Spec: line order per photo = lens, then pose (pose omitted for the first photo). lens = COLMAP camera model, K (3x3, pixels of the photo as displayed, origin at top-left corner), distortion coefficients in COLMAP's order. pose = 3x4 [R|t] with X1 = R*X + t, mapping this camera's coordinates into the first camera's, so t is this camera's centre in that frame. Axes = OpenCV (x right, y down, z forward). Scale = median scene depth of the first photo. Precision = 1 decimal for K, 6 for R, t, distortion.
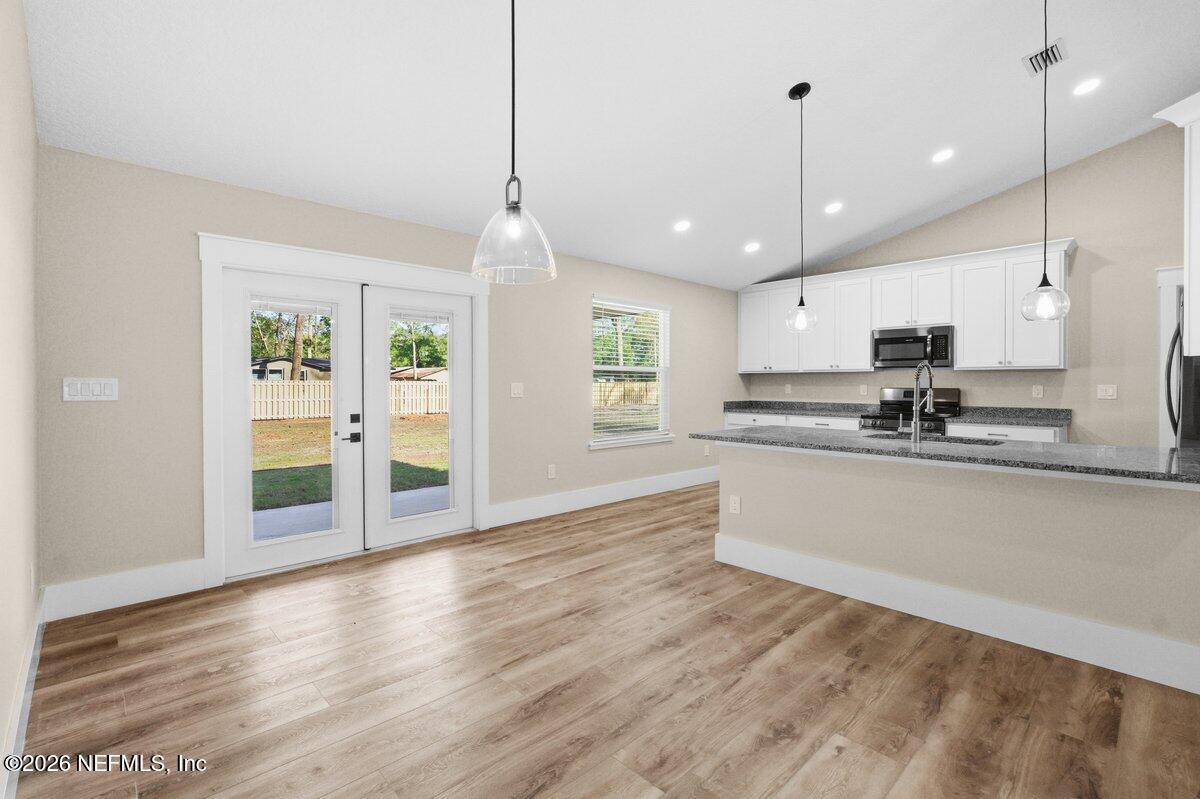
lens RADIAL K [[541.5, 0, 605.3], [0, 541.5, 389.4], [0, 0, 1]] dist [-0.010726, 0.003015]
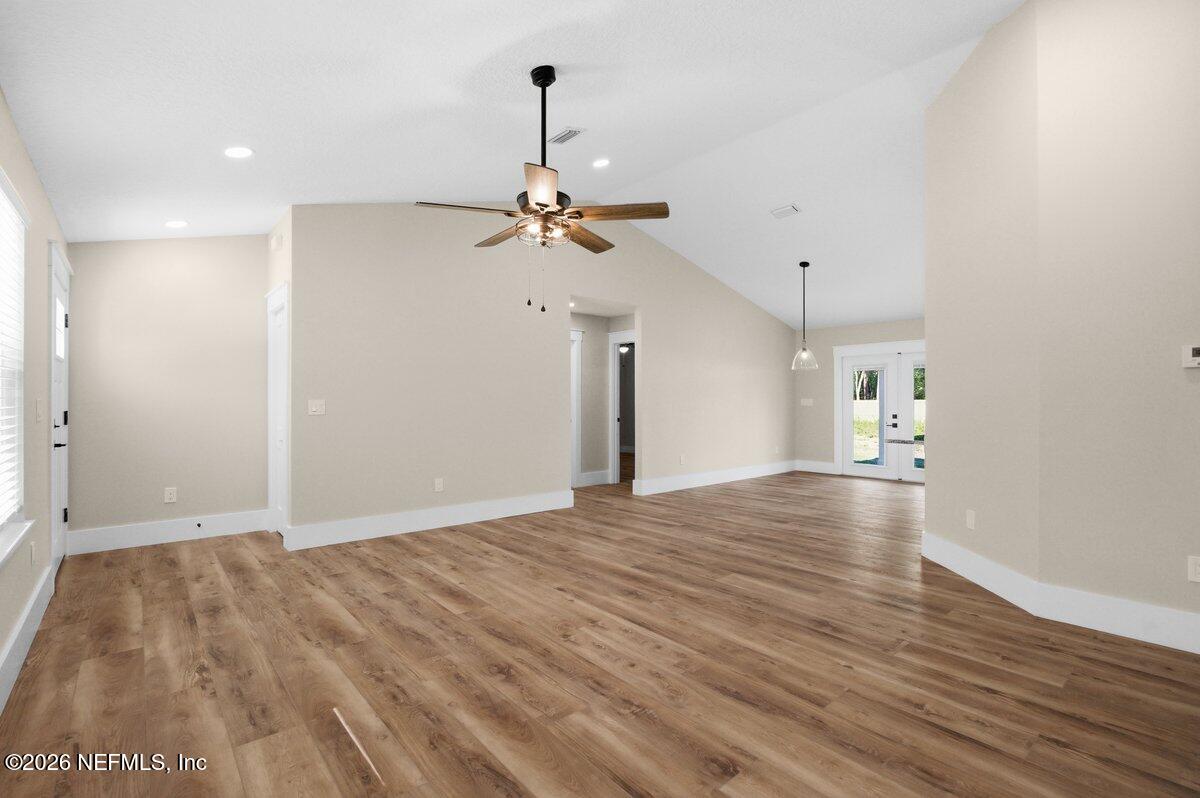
lens RADIAL K [[541.5, 0, 574.8], [0, 541.5, 400.3], [0, 0, 1]] dist [-0.010726, 0.003015]
pose [[-0.107811, 0.002266, -0.994169, 1.294111], [-0.007128, 0.999970, 0.003052, -0.005921], [0.994146, 0.007416, -0.107791, -0.024814]]
